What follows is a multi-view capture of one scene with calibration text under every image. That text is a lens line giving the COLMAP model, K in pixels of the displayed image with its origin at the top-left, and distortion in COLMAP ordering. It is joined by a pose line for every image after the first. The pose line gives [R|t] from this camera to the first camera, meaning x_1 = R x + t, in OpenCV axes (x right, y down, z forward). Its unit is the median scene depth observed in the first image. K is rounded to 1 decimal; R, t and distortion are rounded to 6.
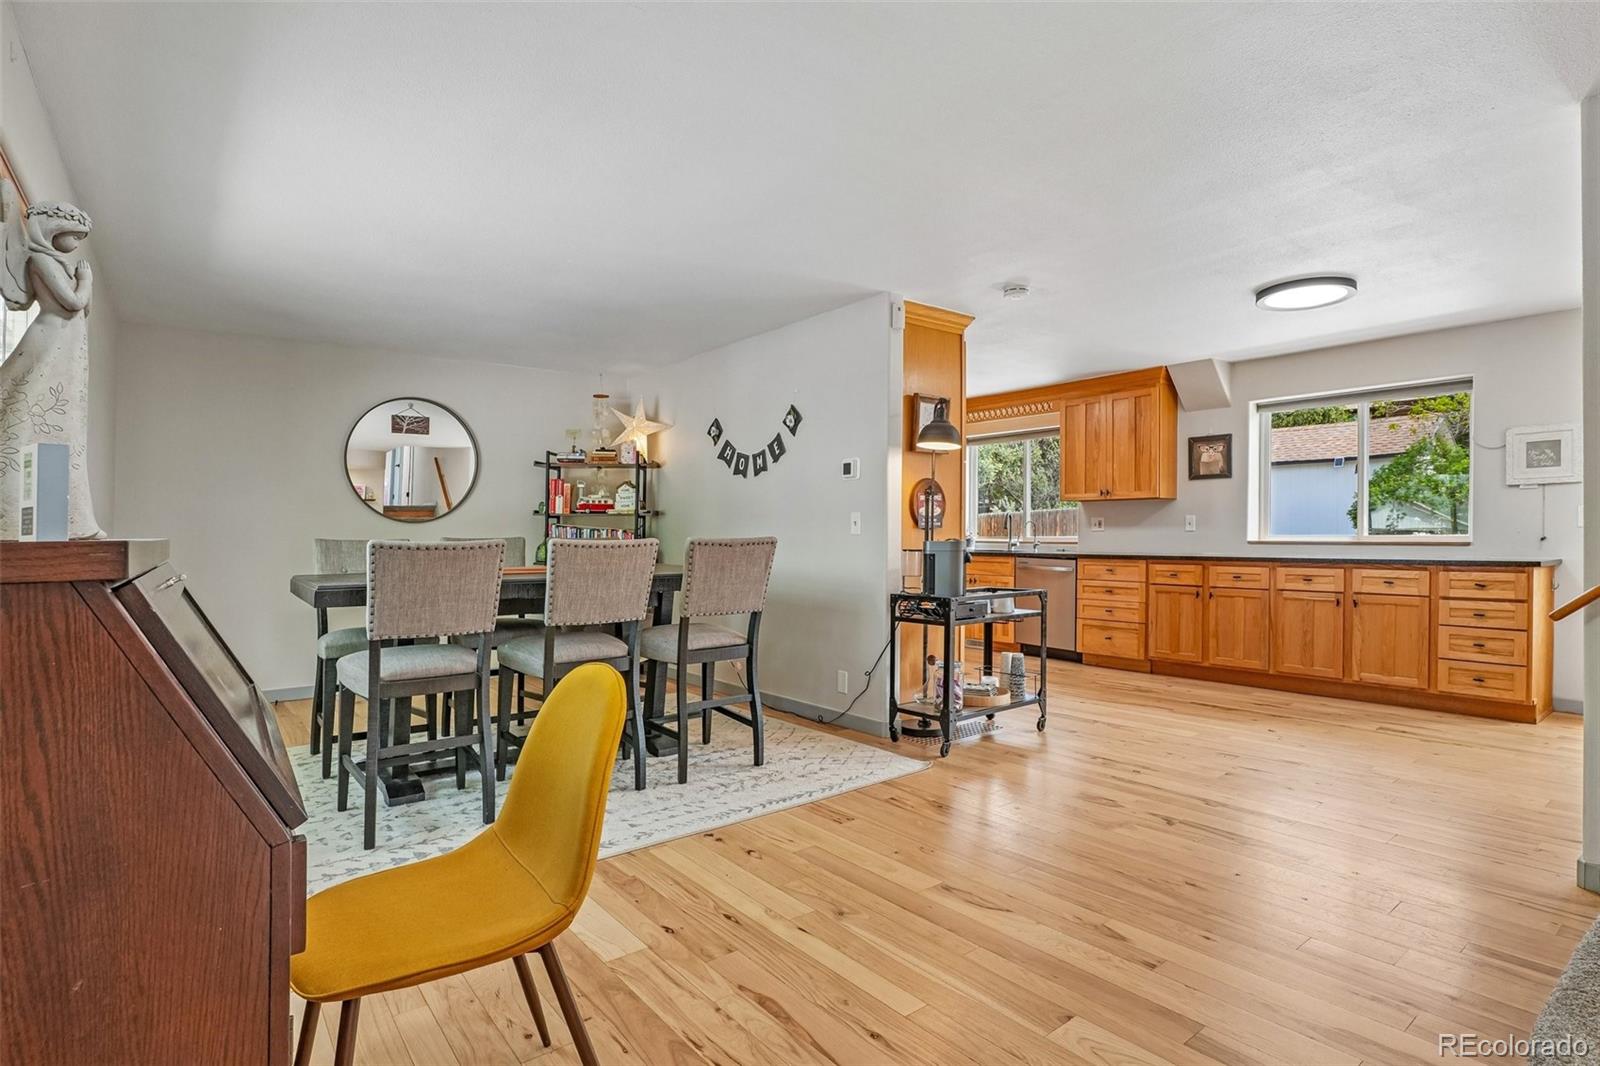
lens RADIAL K [[818.7, 0, 808.2], [0, 818.7, 534.8], [0, 0, 1]] dist [-0.013099, 0.001392]
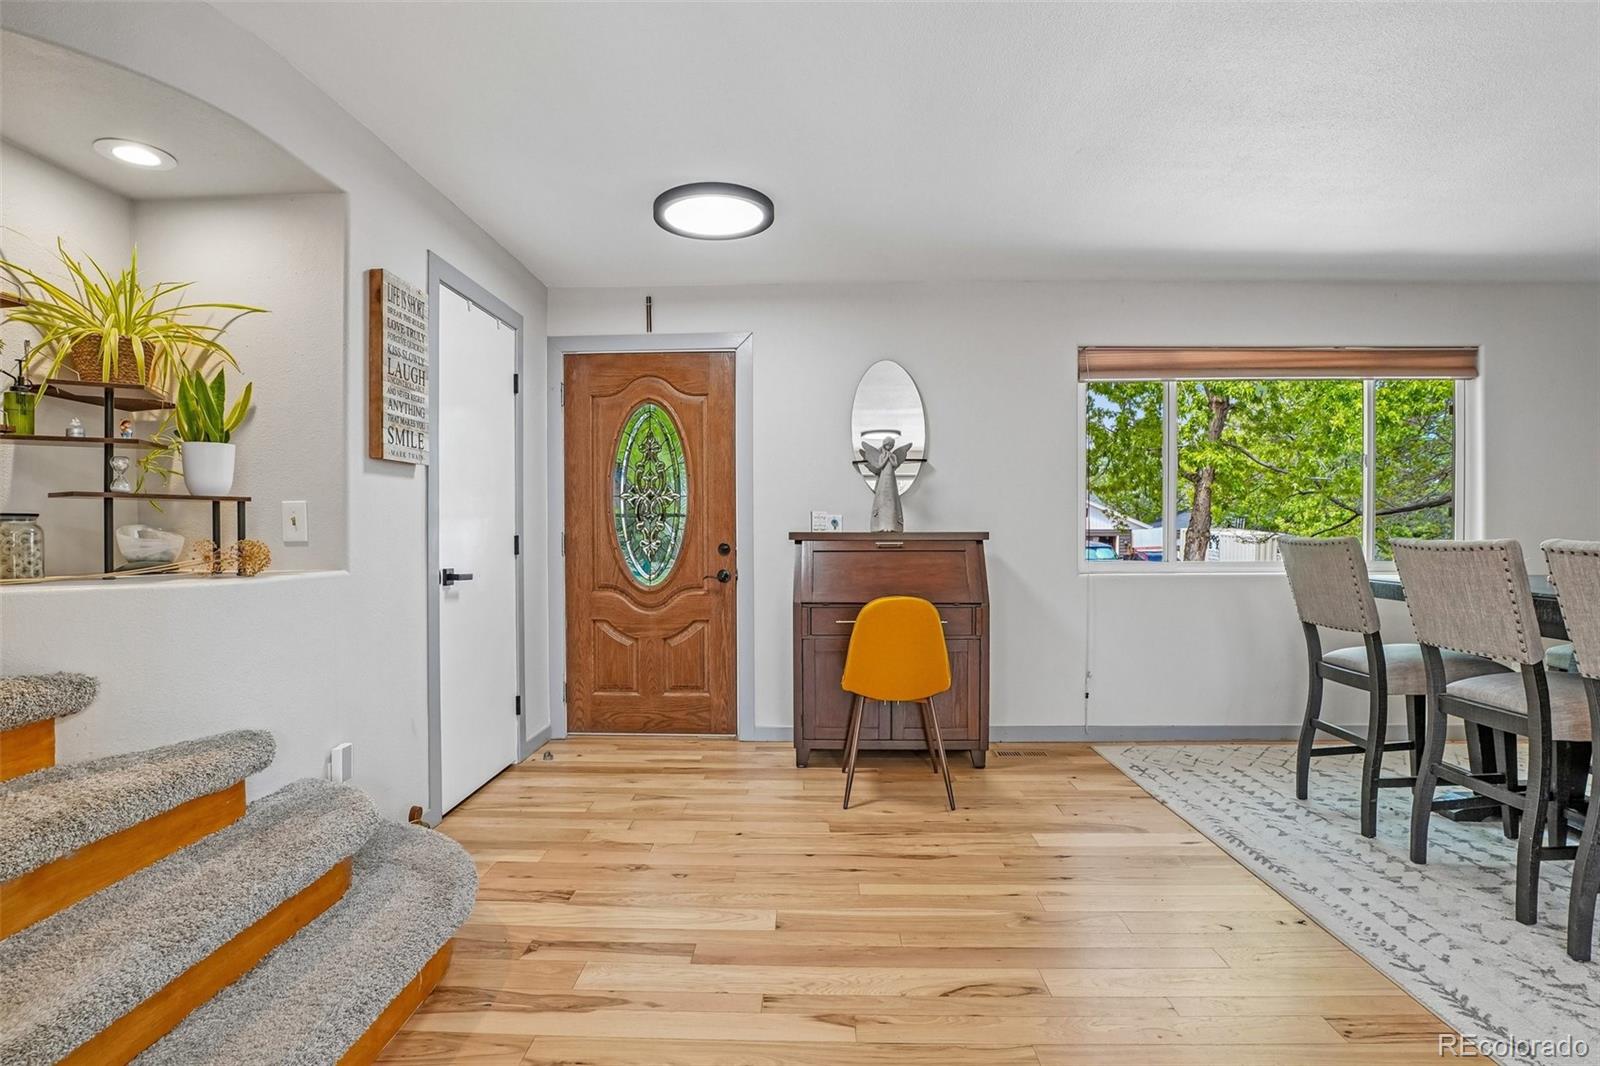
lens RADIAL K [[818.7, 0, 805.8], [0, 818.7, 532.4], [0, 0, 1]] dist [-0.013099, 0.001392]
pose [[-0.643271, 0.007469, -0.765602, 0.934397], [0.003355, 0.999970, 0.006937, -0.010990], [0.765631, 0.001893, -0.643277, 1.380841]]
